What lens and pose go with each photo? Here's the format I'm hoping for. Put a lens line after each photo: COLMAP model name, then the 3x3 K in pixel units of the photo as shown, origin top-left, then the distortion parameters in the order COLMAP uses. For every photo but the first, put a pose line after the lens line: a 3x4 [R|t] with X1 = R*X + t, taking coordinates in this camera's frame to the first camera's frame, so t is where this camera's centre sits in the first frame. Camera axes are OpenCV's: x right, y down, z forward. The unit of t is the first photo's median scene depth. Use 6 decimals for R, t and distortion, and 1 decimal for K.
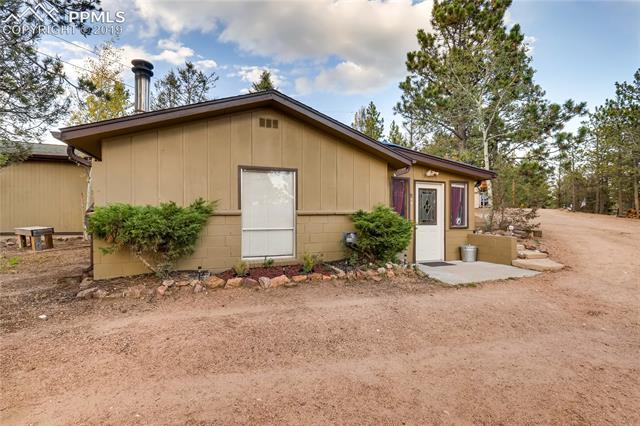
lens RADIAL K [[290.2, 0, 319.4], [0, 290.2, 221.9], [0, 0, 1]] dist [-0.000101, 0.000153]
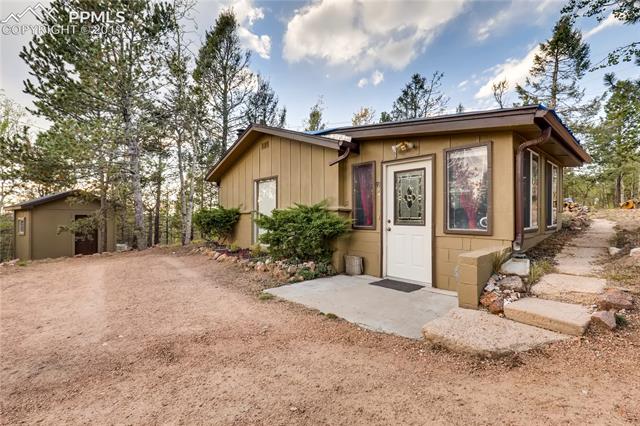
lens RADIAL K [[290.2, 0, 319.4], [0, 290.2, 221.9], [0, 0, 1]] dist [-0.000101, 0.000153]
pose [[0.382822, 0.010844, -0.923759, 0.934061], [-0.004975, 0.999941, 0.009676, -0.002132], [0.923809, 0.000891, 0.382853, 0.583525]]
